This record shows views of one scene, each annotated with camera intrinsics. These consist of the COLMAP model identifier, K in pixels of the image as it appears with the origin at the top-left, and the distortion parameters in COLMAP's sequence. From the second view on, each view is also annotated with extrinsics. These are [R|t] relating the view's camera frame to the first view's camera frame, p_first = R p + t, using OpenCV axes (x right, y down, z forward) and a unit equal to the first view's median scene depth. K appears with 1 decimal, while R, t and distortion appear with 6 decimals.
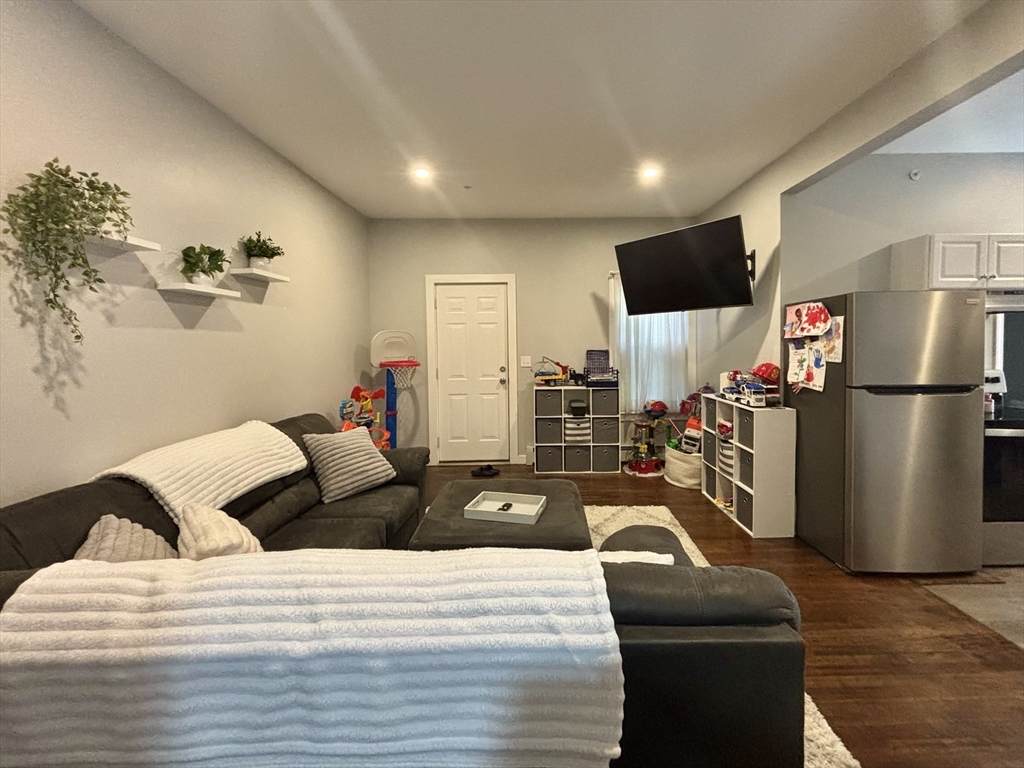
lens RADIAL K [[429.4, 0, 515.8], [0, 429.4, 355.0], [0, 0, 1]] dist [-0.000990, -0.000147]
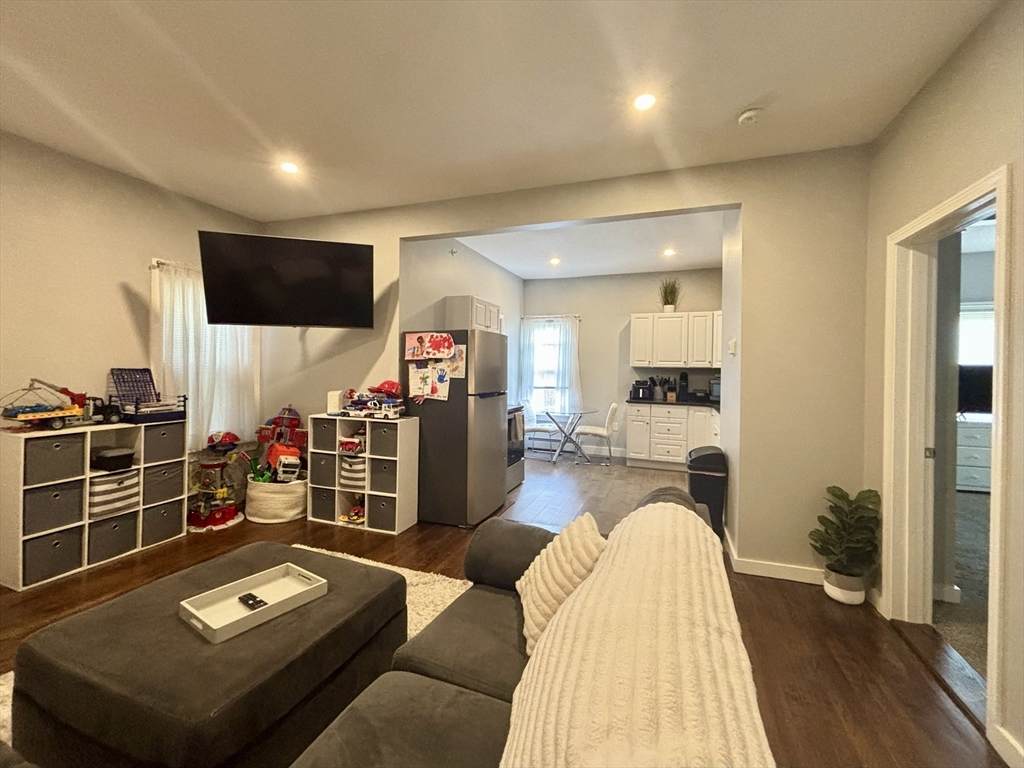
lens RADIAL K [[448.2, 0, 513.1], [0, 448.2, 364.9], [0, 0, 1]] dist [-0.000014, -0.000049]
pose [[0.312351, 0.016302, 0.949827, -0.459247], [0.010725, 0.999729, -0.020685, 0.005192], [-0.949906, 0.016648, 0.312091, 0.315300]]
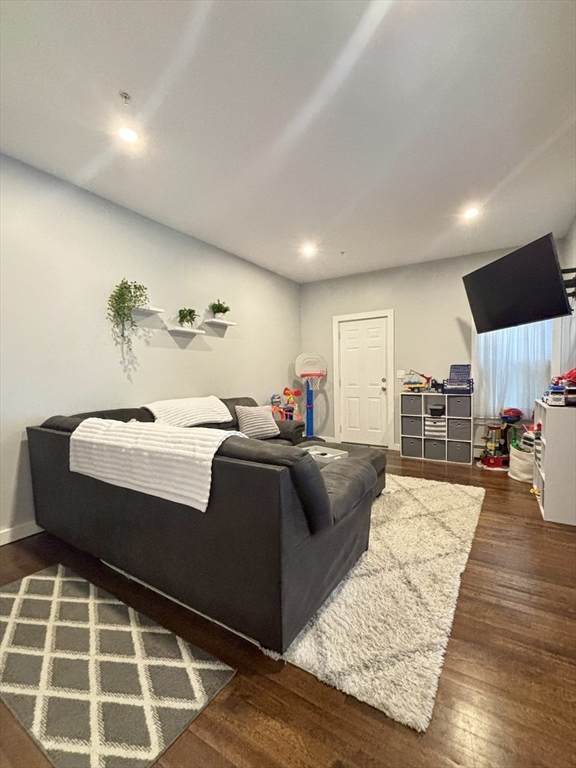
lens RADIAL K [[322.0, 0, 289.5], [0, 322.0, 393.3], [0, 0, 1]] dist [-0.000990, -0.000147]
pose [[0.851725, 0.032541, -0.522977, 0.399008], [-0.017191, 0.999268, 0.034179, 0.071339], [0.523706, -0.020121, 0.851661, -0.061242]]
